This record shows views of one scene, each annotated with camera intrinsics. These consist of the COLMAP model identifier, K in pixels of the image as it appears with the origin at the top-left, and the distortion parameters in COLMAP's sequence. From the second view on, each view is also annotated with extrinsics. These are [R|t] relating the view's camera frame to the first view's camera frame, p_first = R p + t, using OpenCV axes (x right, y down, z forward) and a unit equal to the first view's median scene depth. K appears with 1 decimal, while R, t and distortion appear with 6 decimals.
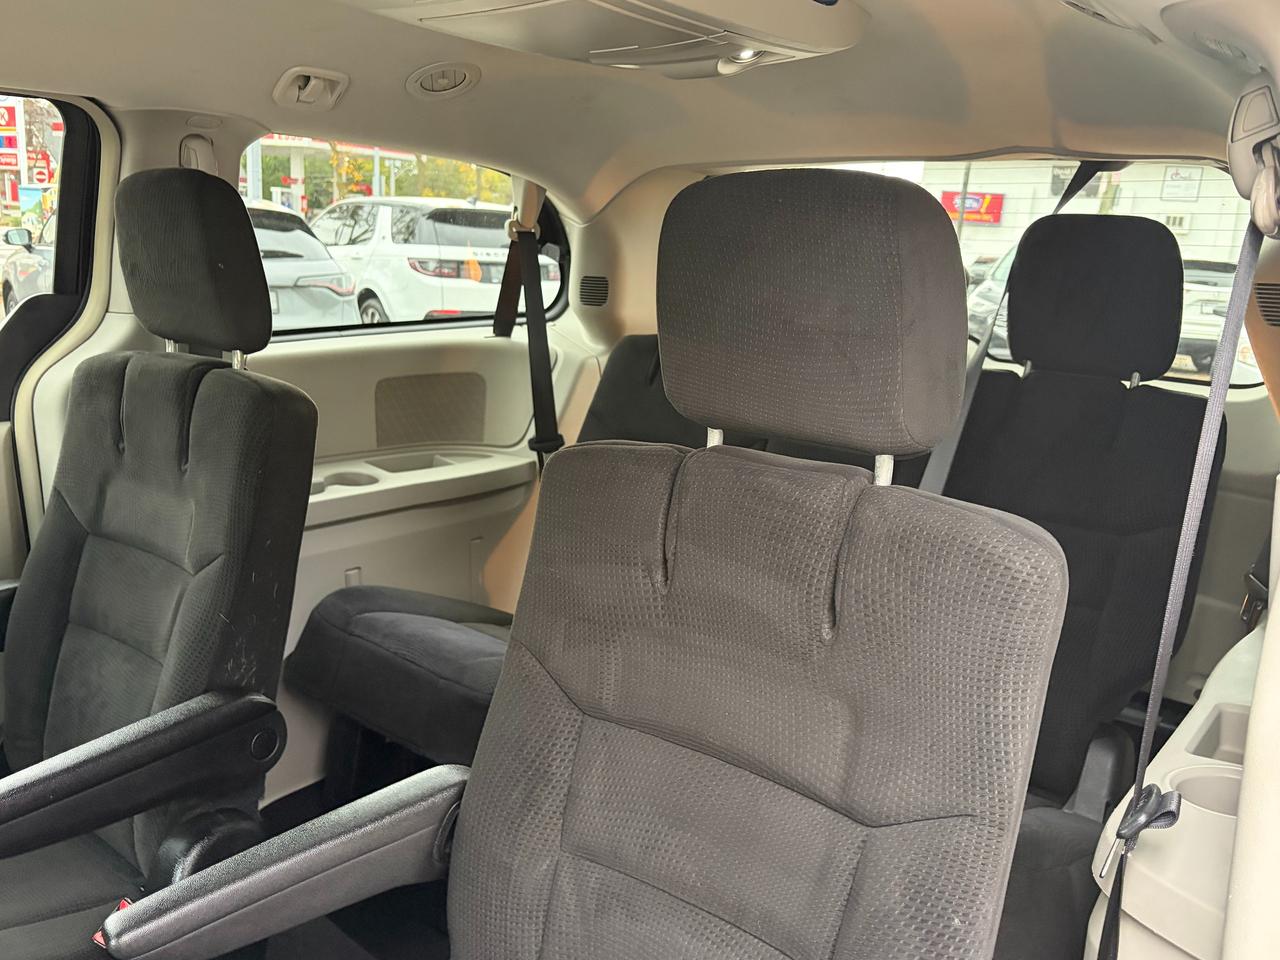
lens RADIAL K [[1055.5, 0, 640.0], [0, 1055.5, 480.0], [0, 0, 1]] dist [0.040025, -0.006279]
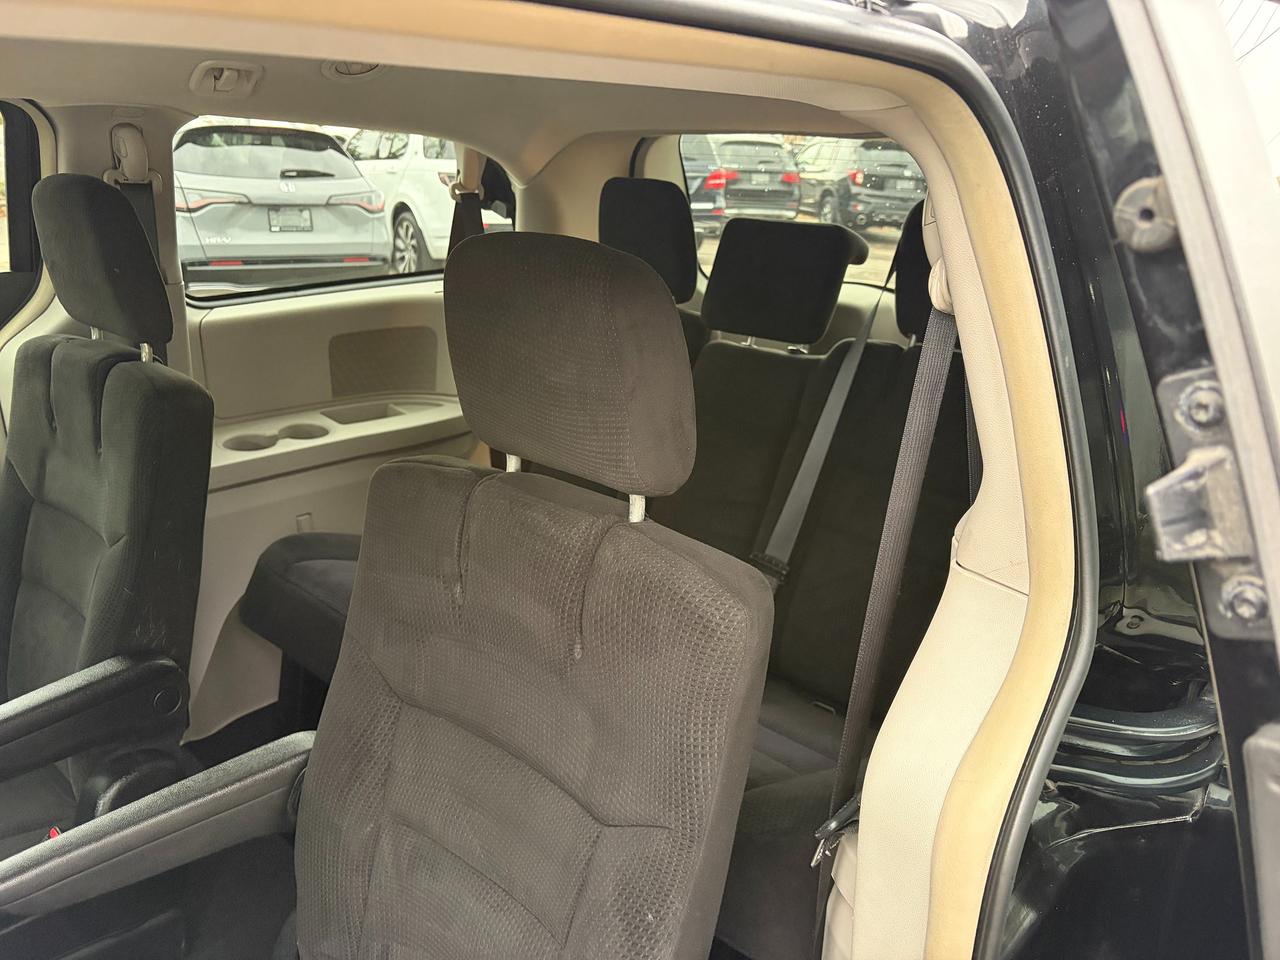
lens RADIAL K [[983.3, 0, 640.0], [0, 983.3, 480.0], [0, 0, 1]] dist [0.053123, -0.050462]
pose [[0.998718, 0.010402, -0.049544, 0.175950], [-0.004745, 0.993588, 0.112962, -0.094833], [0.050401, -0.112583, 0.992363, -0.009634]]
